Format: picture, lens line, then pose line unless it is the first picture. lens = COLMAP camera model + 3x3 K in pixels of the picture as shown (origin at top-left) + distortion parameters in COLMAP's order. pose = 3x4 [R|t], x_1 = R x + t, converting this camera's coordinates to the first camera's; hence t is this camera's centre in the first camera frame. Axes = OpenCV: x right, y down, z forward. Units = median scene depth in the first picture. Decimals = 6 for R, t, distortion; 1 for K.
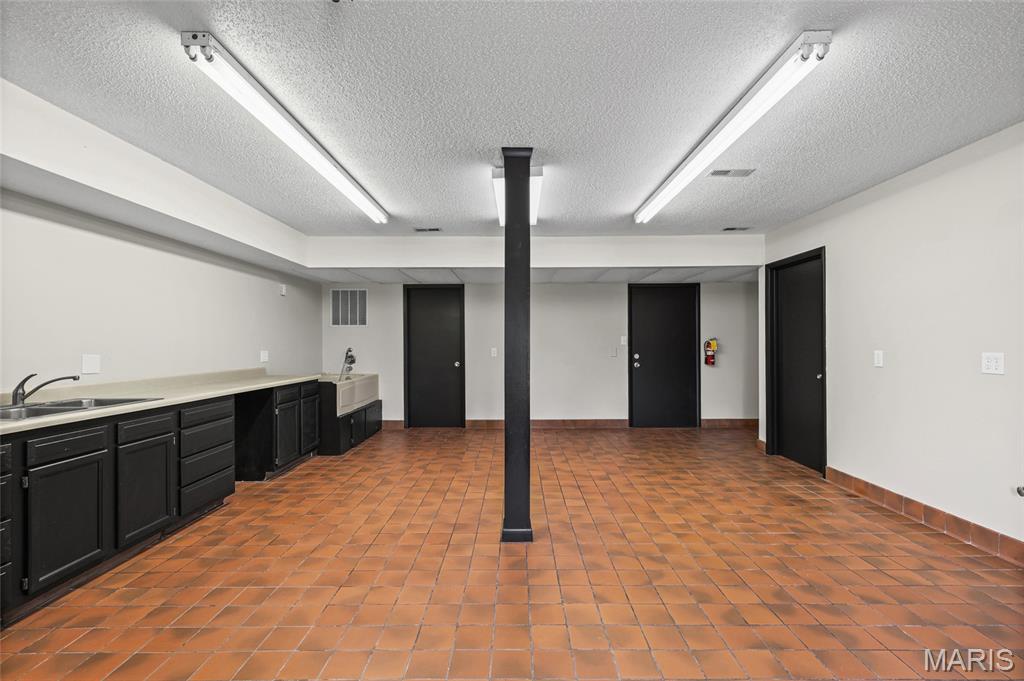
lens RADIAL K [[449.9, 0, 514.0], [0, 449.9, 342.1], [0, 0, 1]] dist [0.003426, -0.000329]
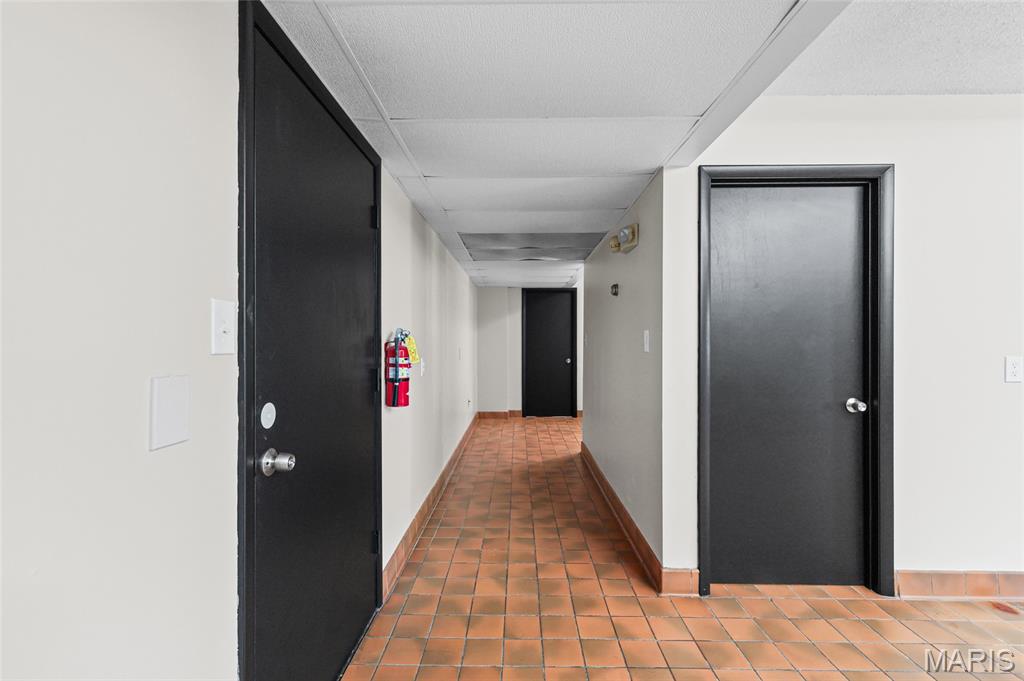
lens RADIAL K [[449.9, 0, 510.3], [0, 449.9, 343.6], [0, 0, 1]] dist [0.003426, -0.000329]
pose [[0.012829, -0.002149, 0.999915, 0.163291], [-0.002193, 0.999995, 0.002177, 0.001665], [-0.999915, -0.002220, 0.012824, 1.647455]]
